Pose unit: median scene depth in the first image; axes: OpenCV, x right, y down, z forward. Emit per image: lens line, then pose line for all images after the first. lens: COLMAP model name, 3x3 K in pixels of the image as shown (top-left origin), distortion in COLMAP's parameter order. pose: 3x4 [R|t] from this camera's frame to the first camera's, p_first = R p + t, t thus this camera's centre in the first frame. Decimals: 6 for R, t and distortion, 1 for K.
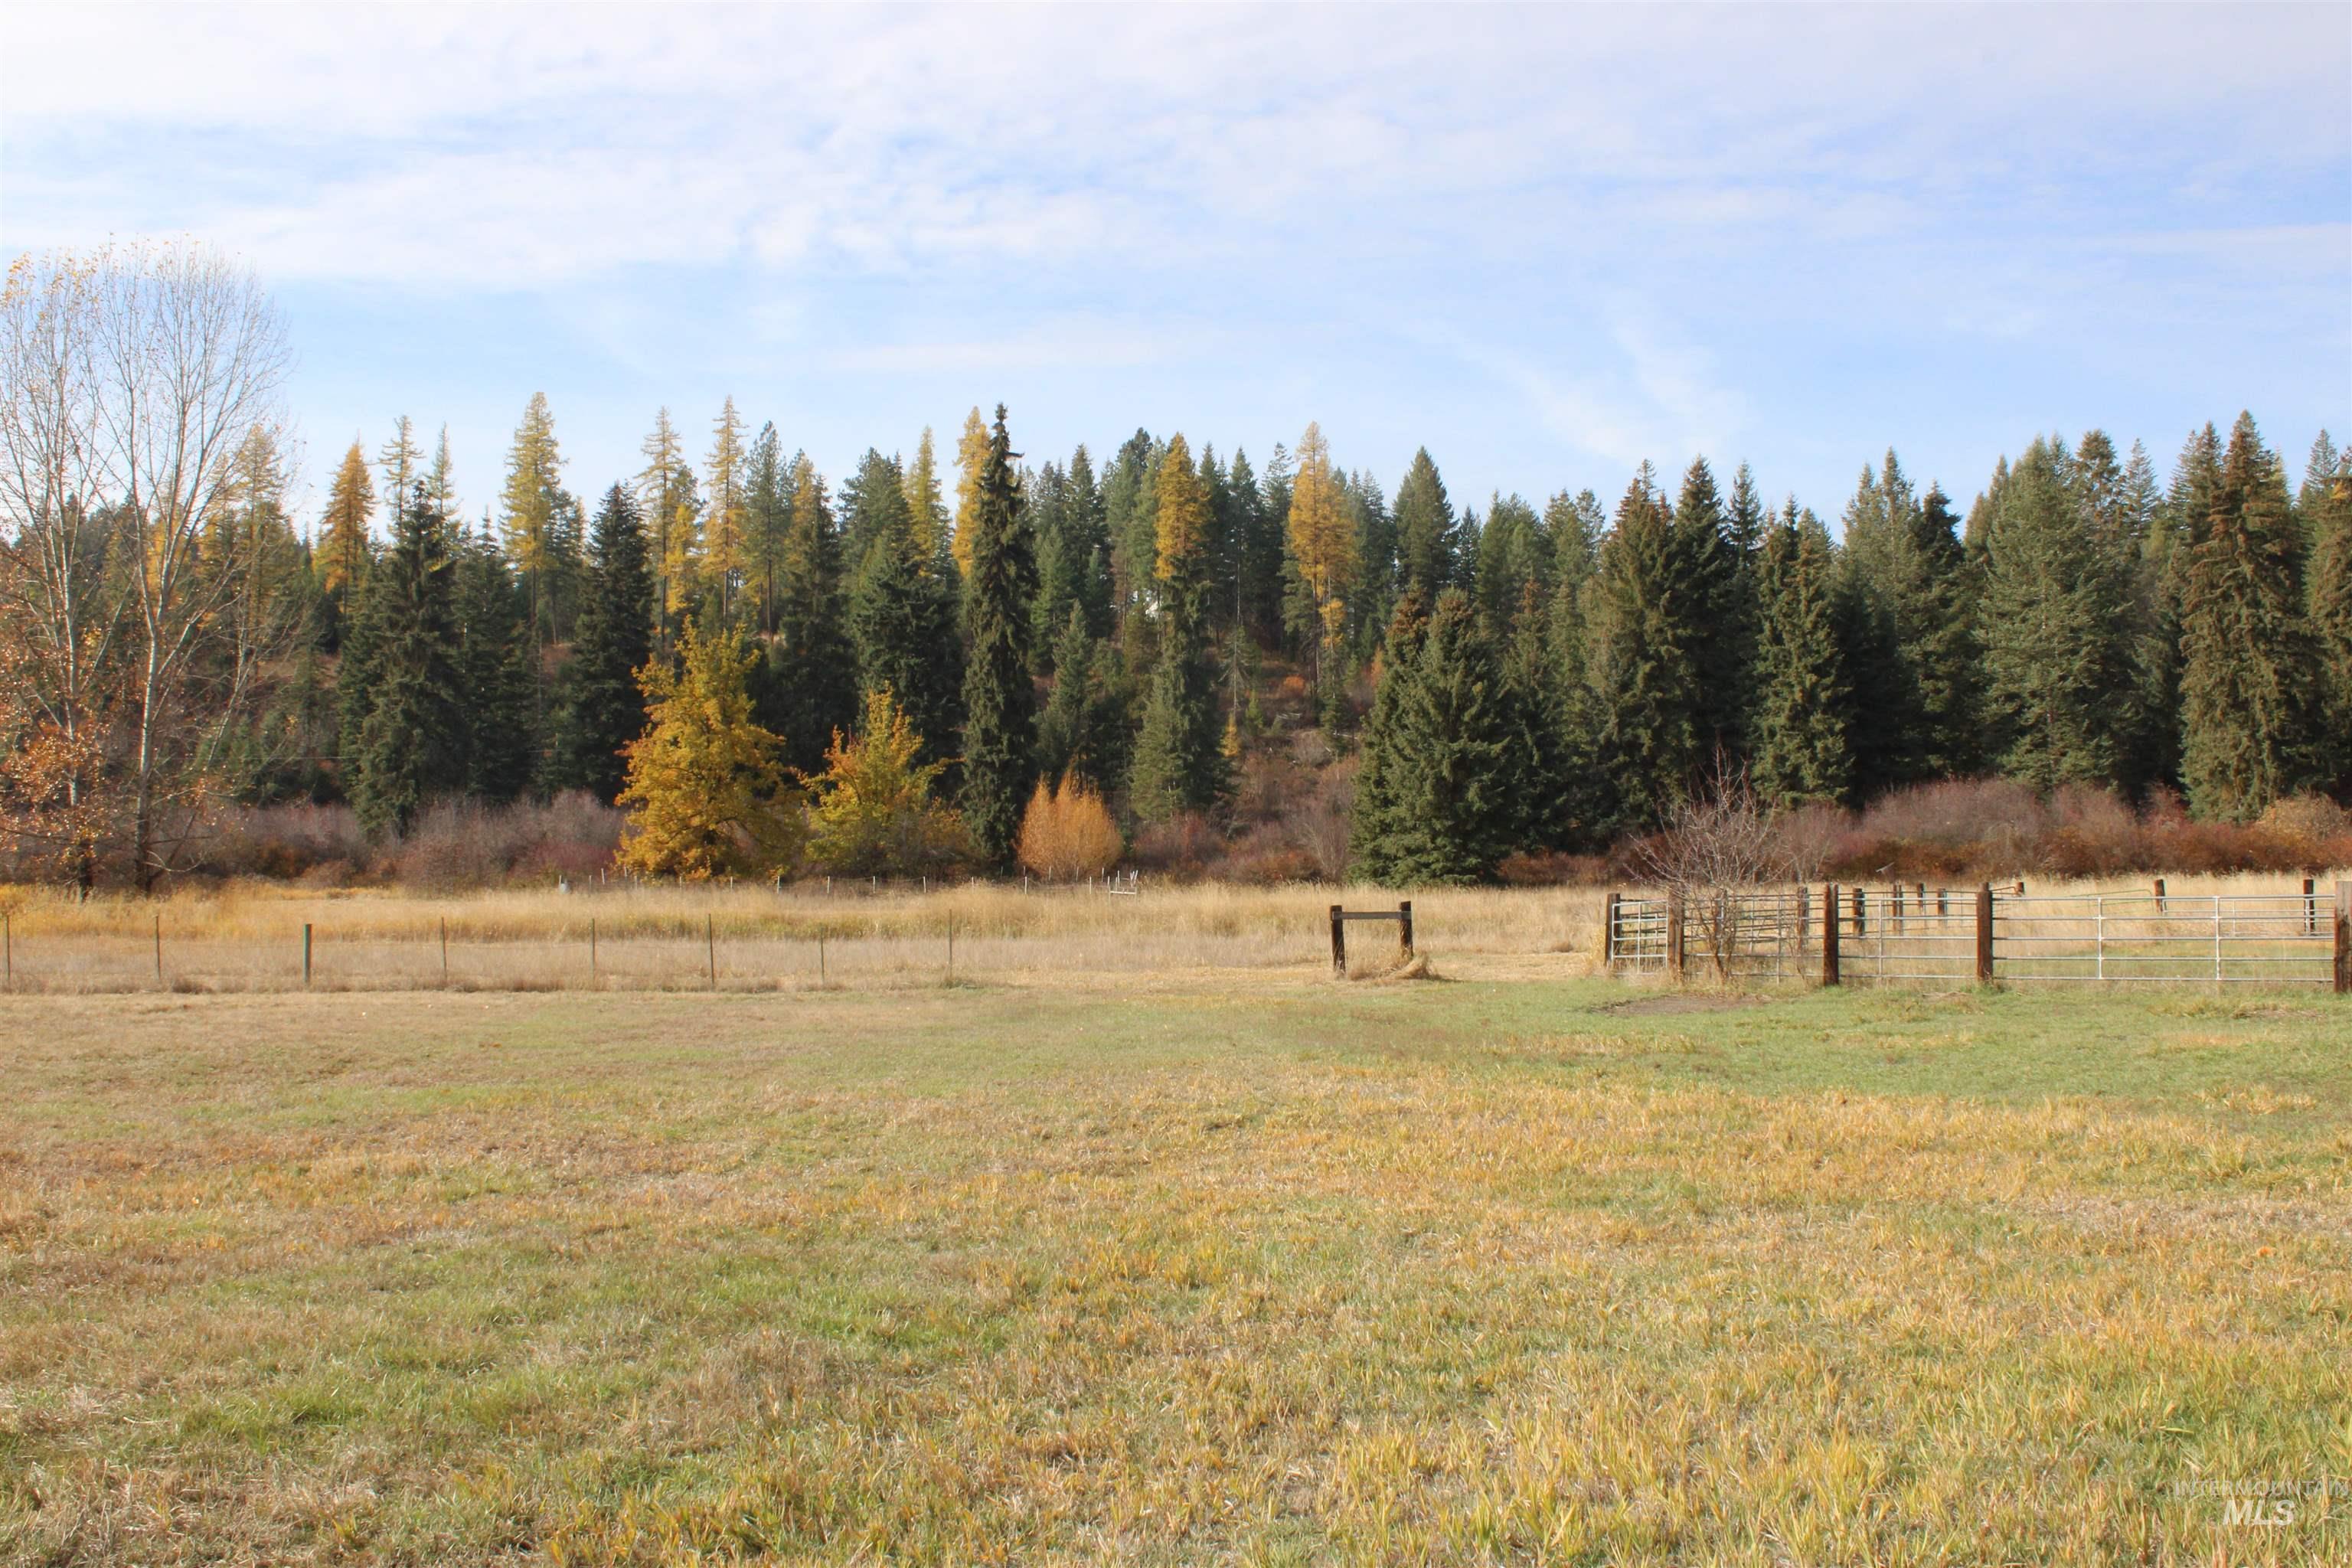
lens RADIAL K [[2251.6, 0, 1179.2], [0, 2251.6, 776.1], [0, 0, 1]] dist [-0.061751, 0.000000]
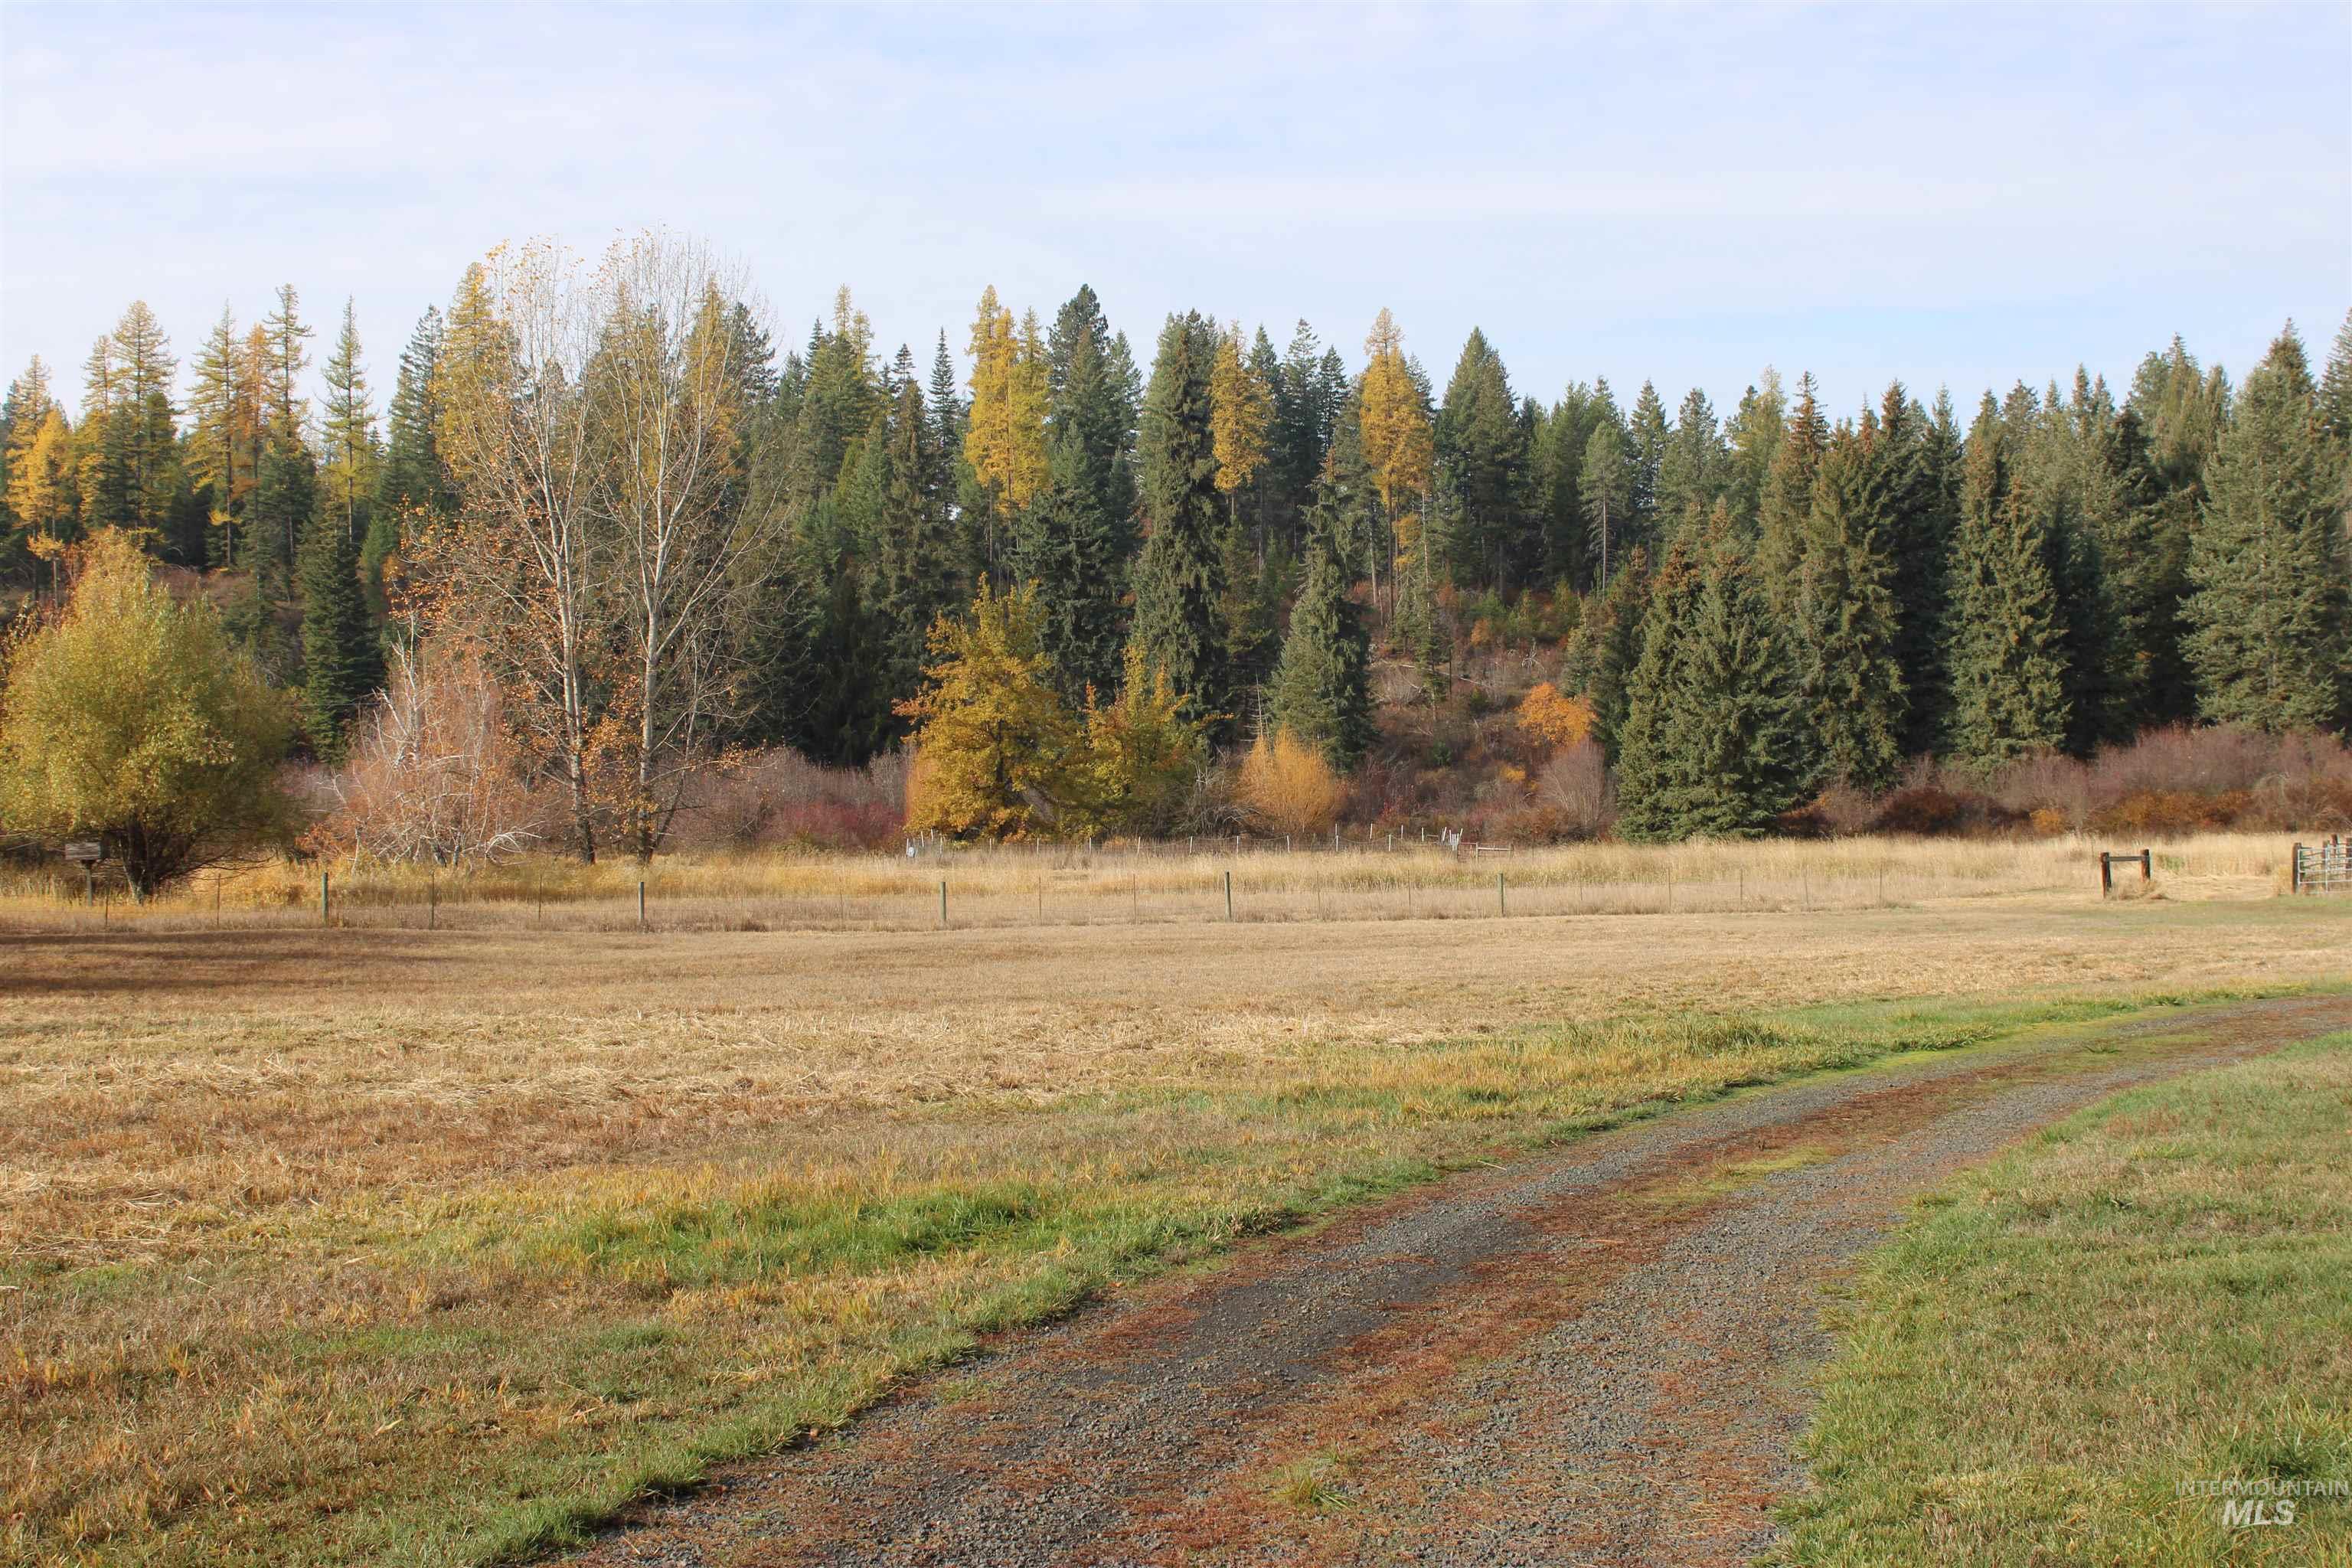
lens RADIAL K [[3060.3, 0, 1168.9], [0, 3060.3, 764.6], [0, 0, 1]] dist [0.003483, 0.000000]
pose [[0.995921, -0.005974, 0.090036, -0.202816], [0.003834, 0.999706, 0.023923, -0.014704], [-0.090152, -0.023481, 0.995651, -0.274734]]
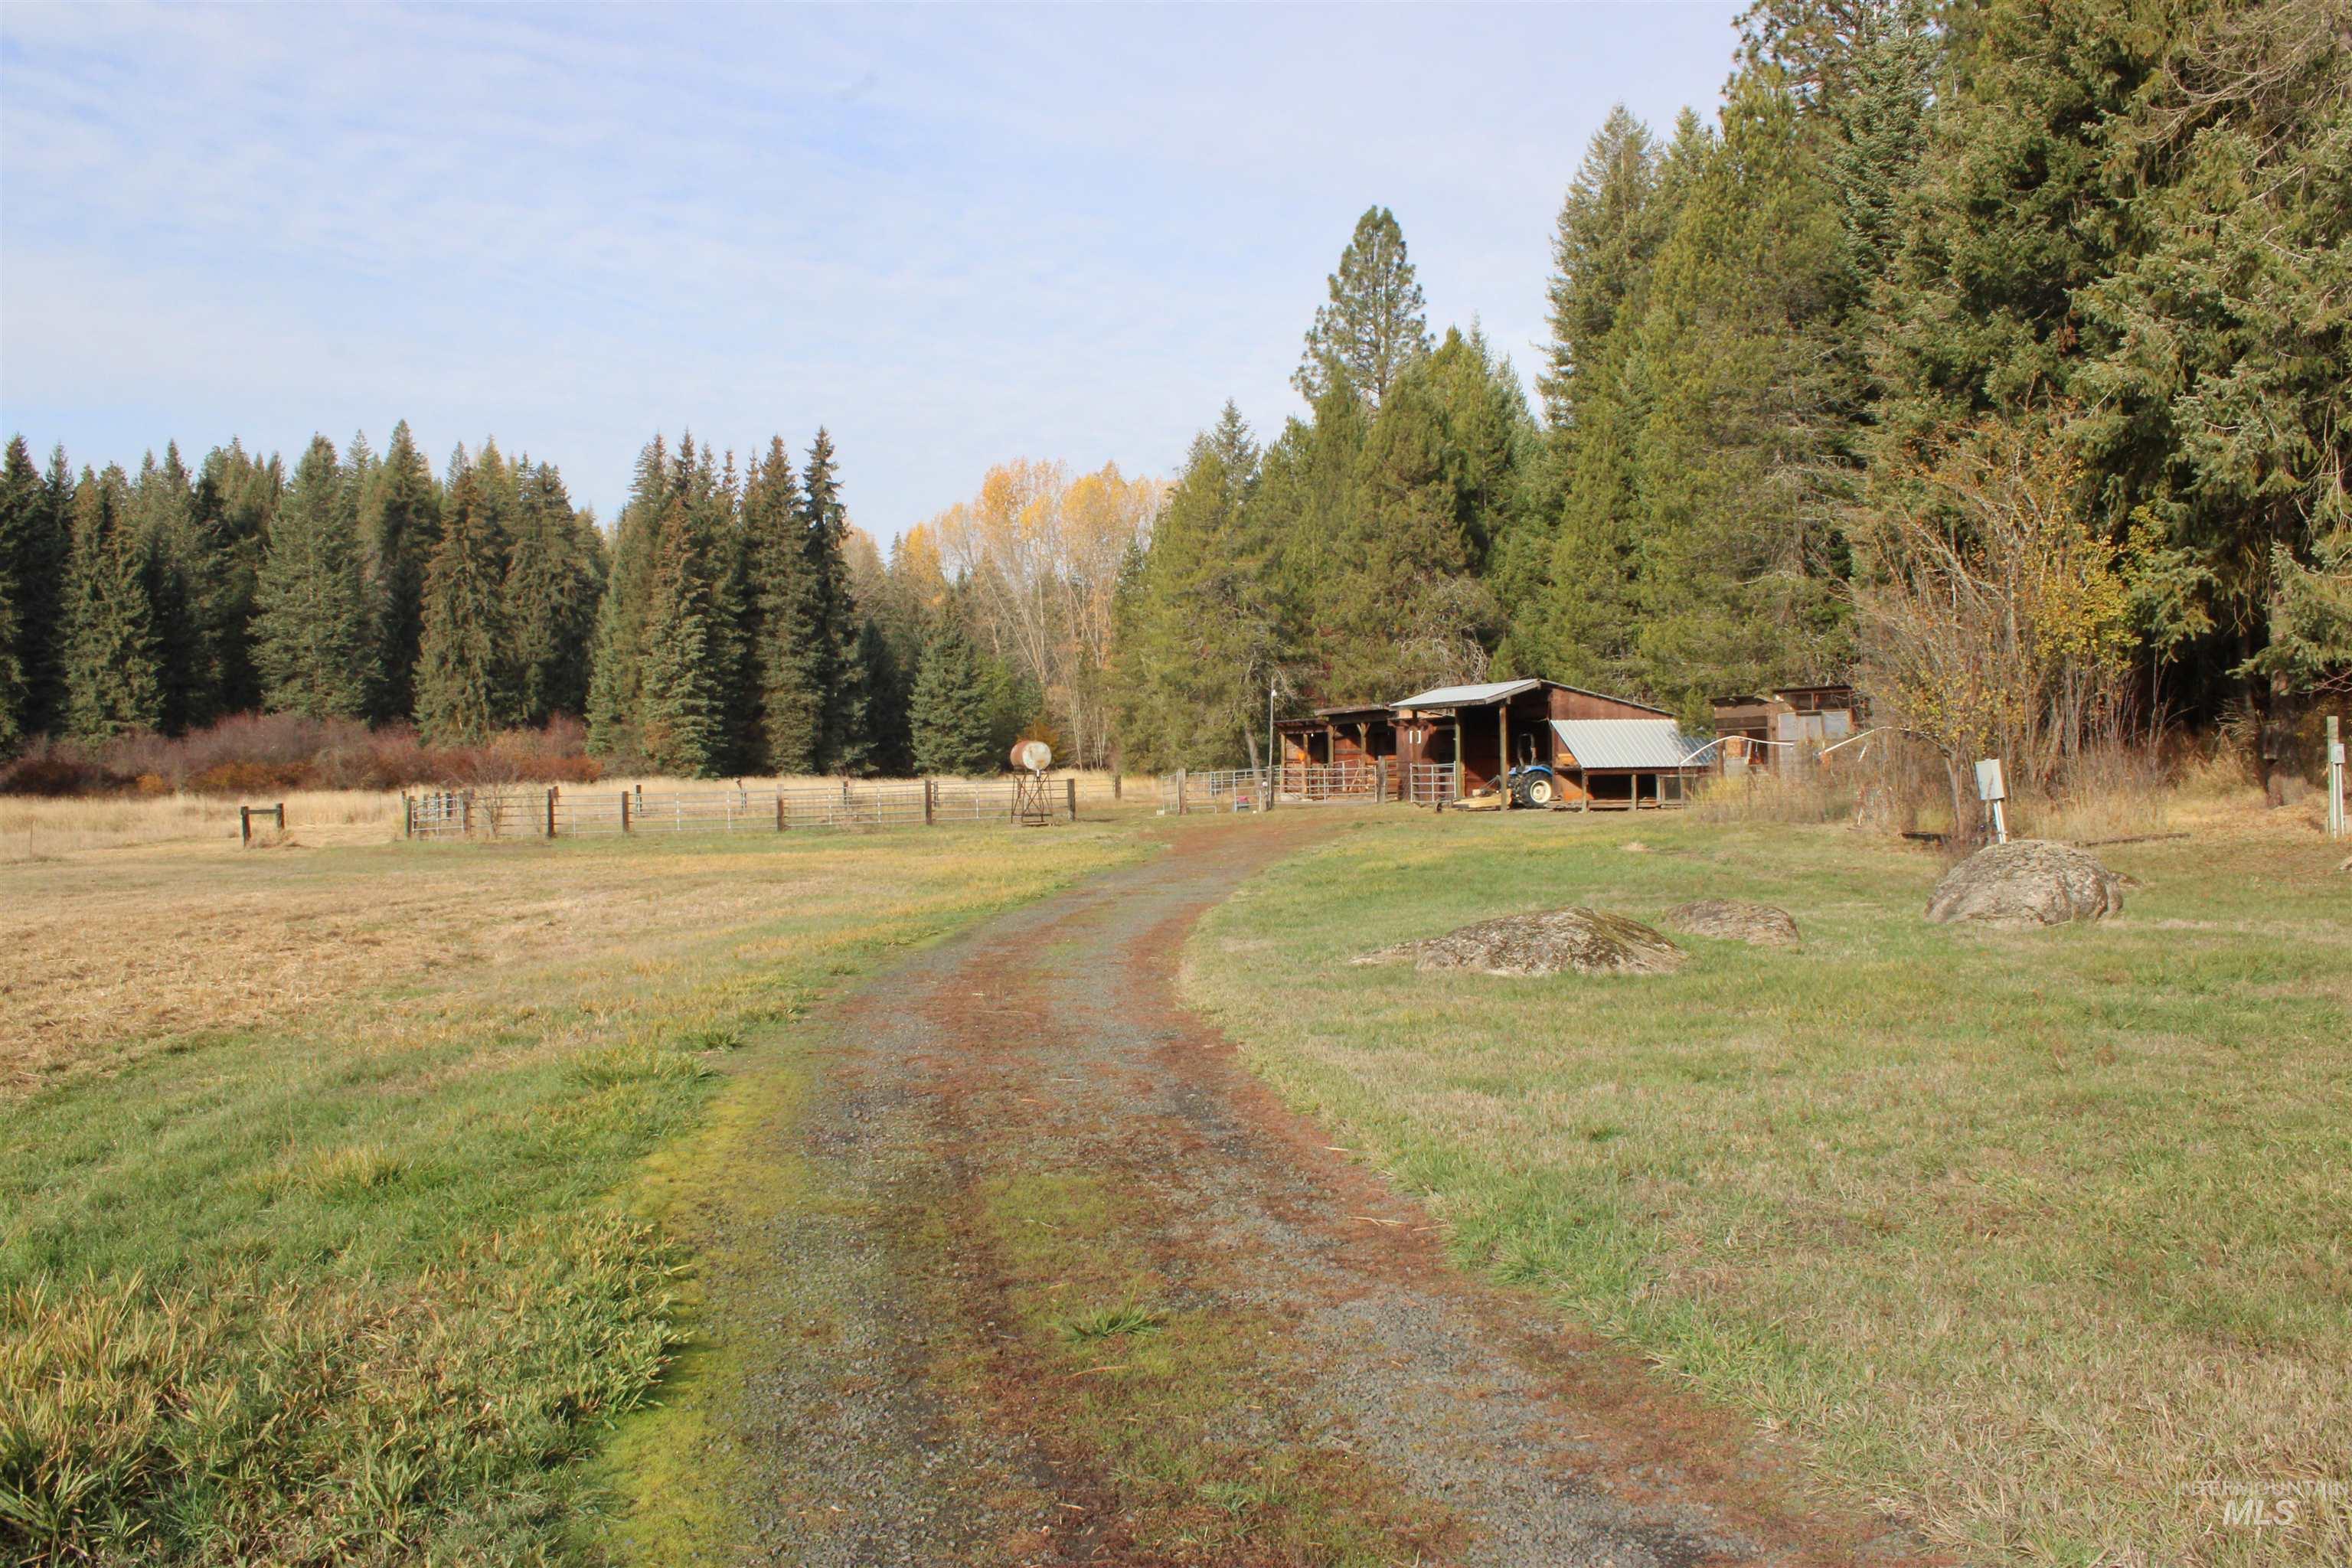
lens RADIAL K [[2002.3, 0, 1176.0], [0, 2002.3, 763.3], [0, 0, 1]] dist [-0.080286, 0.054142]
pose [[0.649947, -0.007865, 0.759939, -0.166532], [-0.017452, 0.999528, 0.025270, -0.007195], [-0.759779, -0.029686, 0.649503, -0.143678]]
